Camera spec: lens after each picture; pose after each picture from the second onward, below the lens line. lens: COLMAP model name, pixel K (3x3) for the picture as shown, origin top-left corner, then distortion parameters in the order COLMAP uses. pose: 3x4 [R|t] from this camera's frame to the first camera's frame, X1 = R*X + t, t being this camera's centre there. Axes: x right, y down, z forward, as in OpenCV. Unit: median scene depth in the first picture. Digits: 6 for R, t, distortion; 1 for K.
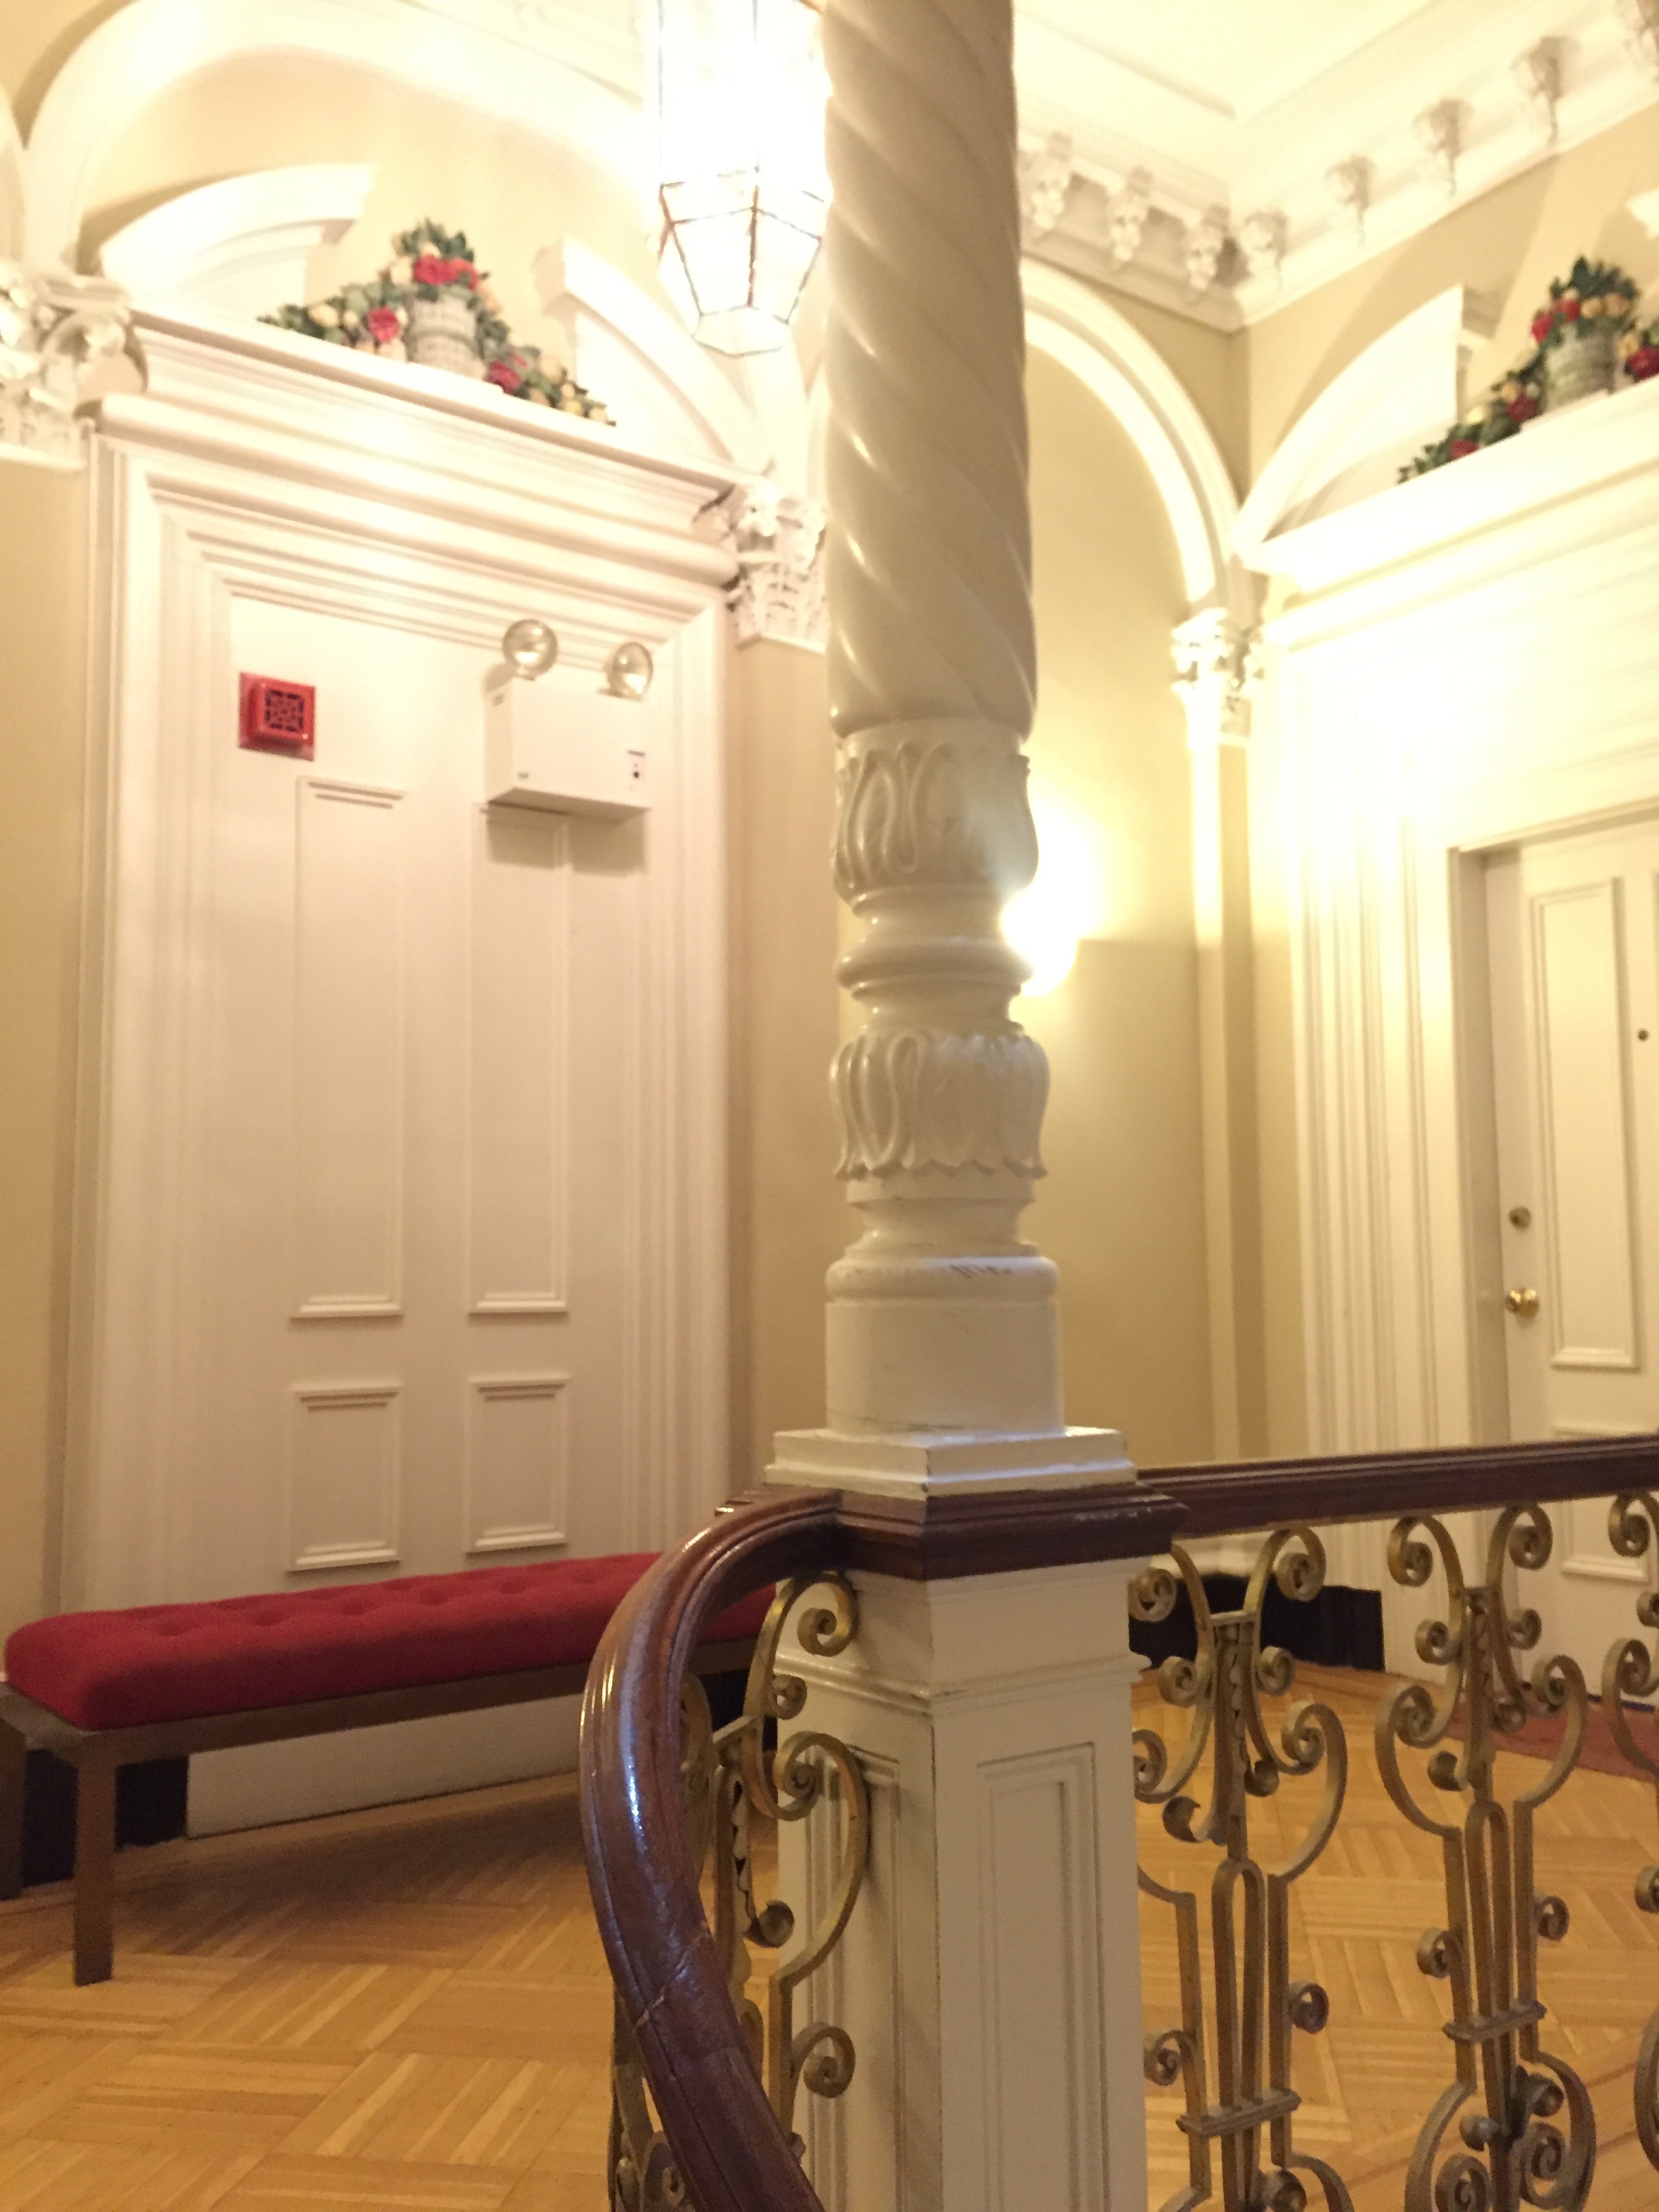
lens RADIAL K [[1907.6, 0, 830.0], [0, 1907.6, 1133.3], [0, 0, 1]] dist [0.067399, -0.129113]
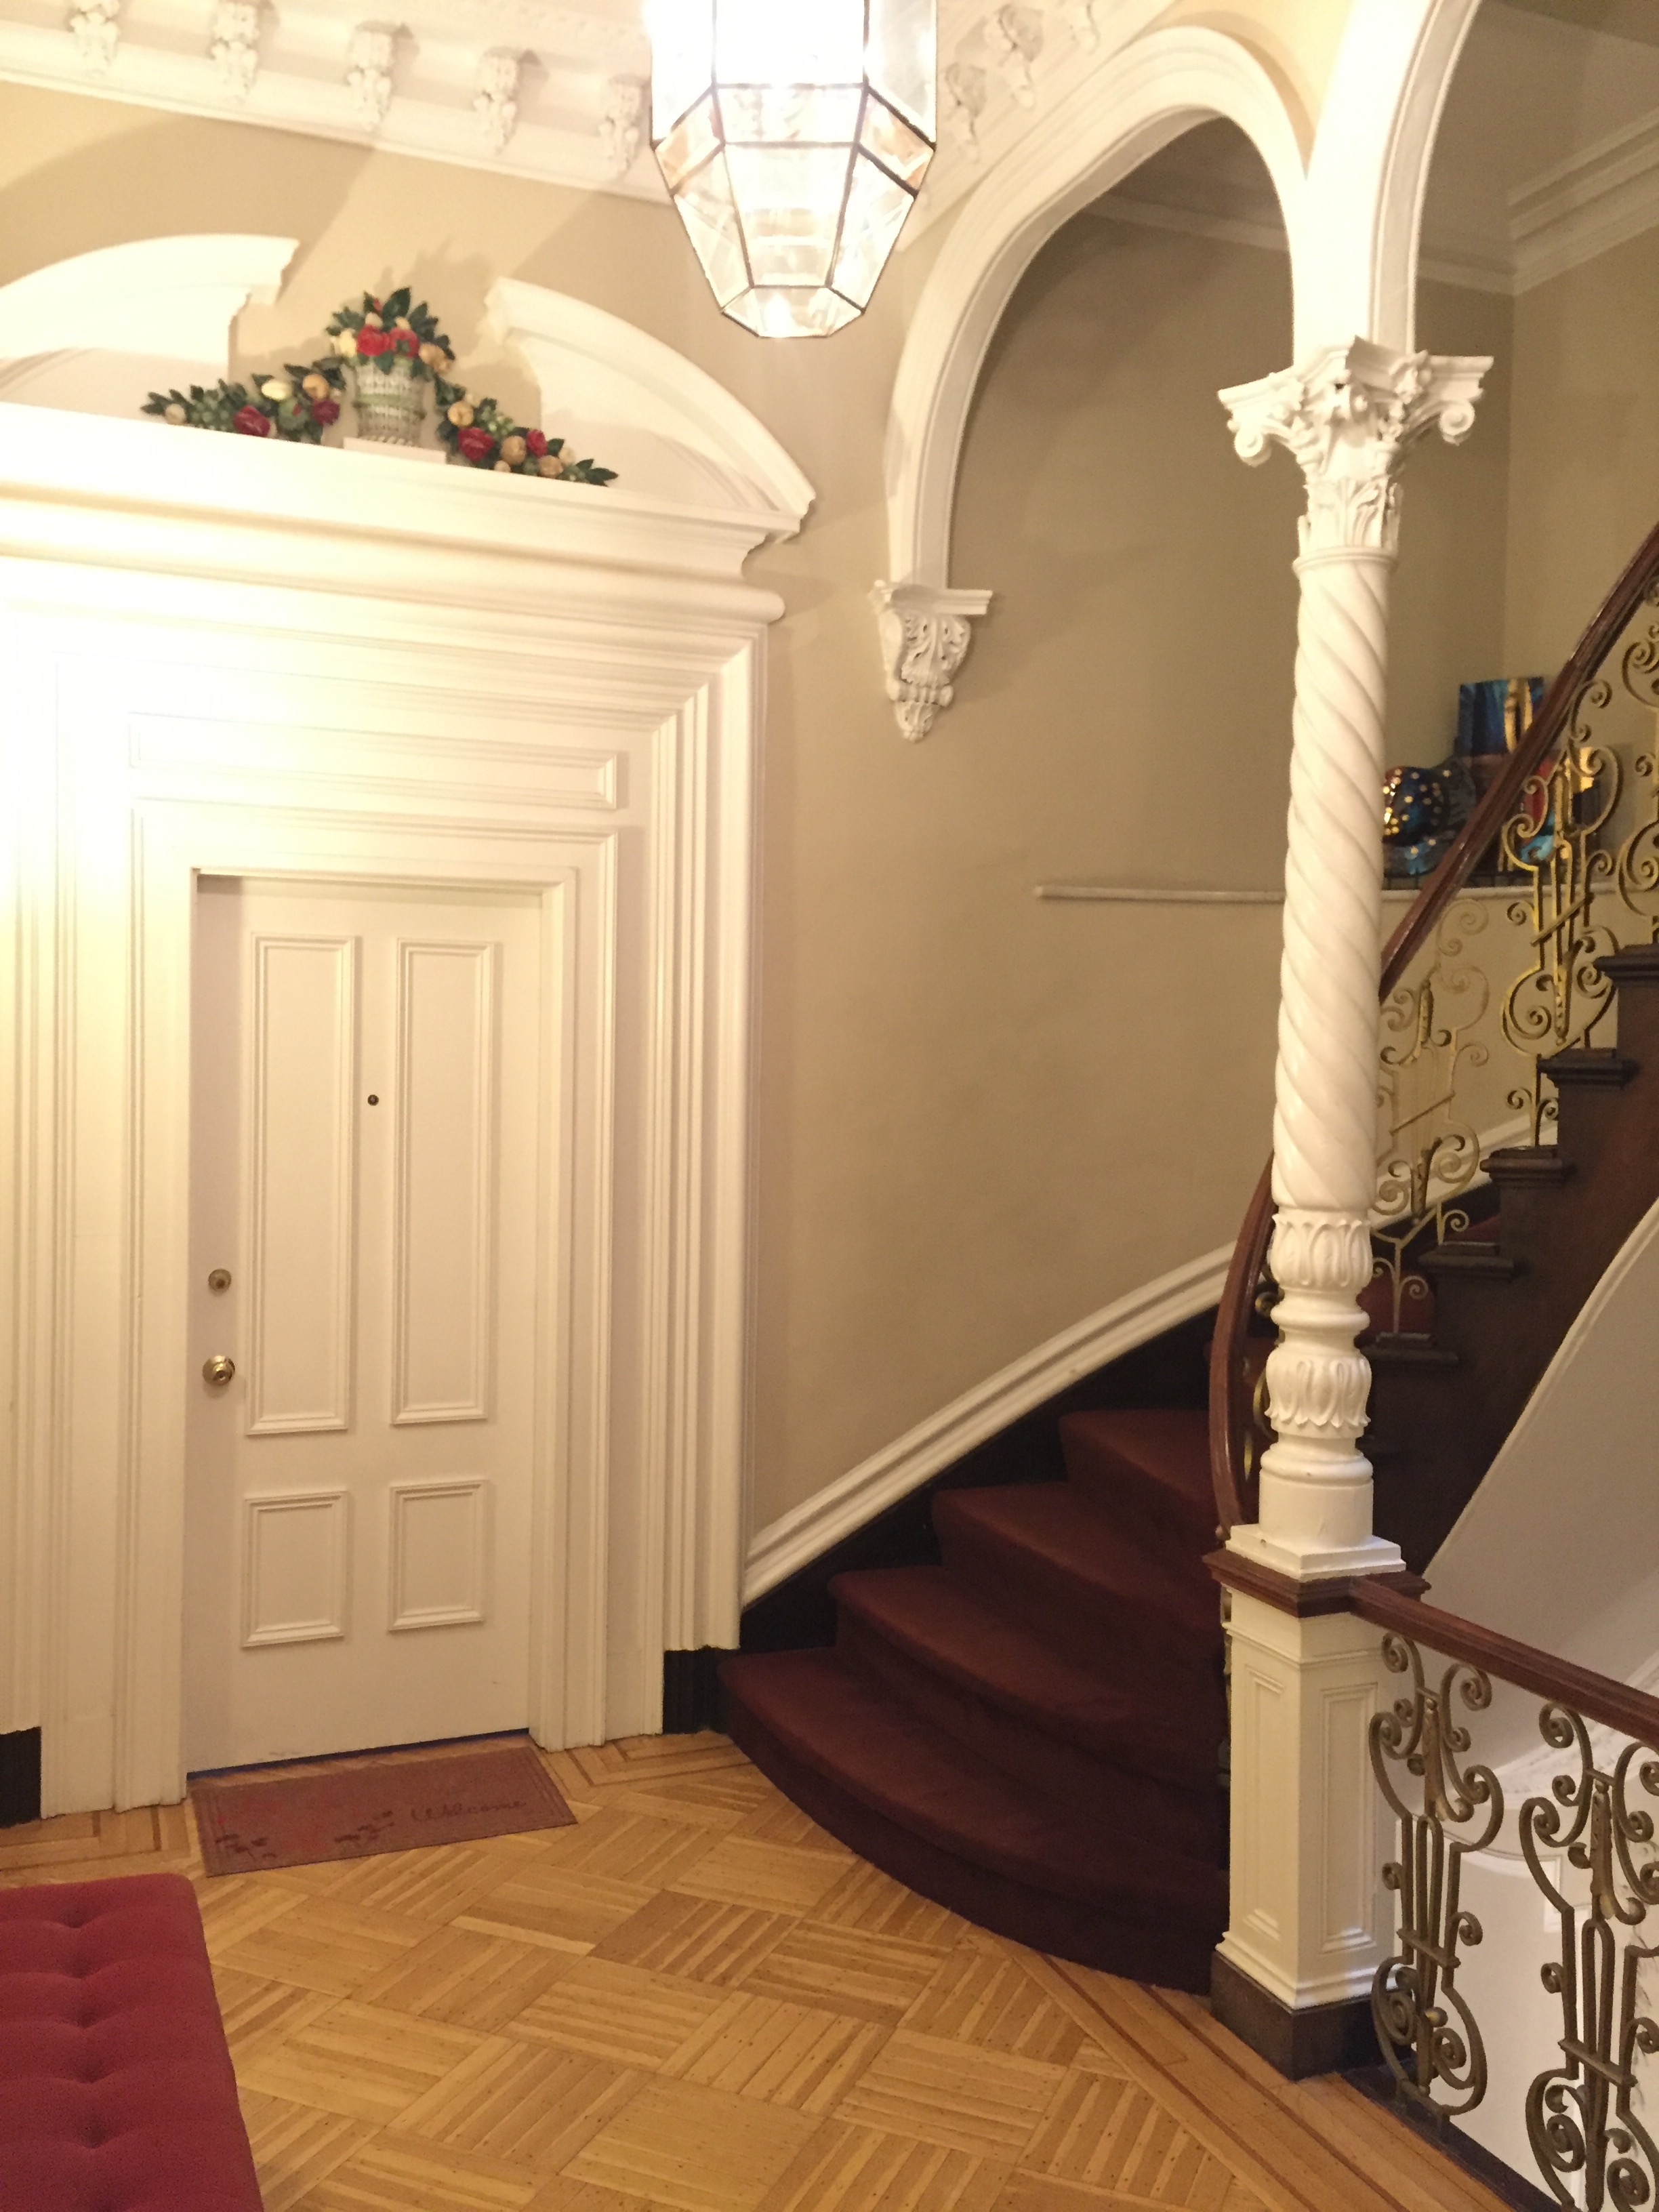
lens RADIAL K [[1907.6, 0, 830.0], [0, 1907.6, 1133.3], [0, 0, 1]] dist [0.067399, -0.129113]
pose [[0.207456, -0.004678, 0.978233, -0.498619], [-0.092230, 0.995441, 0.024319, -0.078664], [-0.973887, -0.095267, 0.206078, 0.551525]]
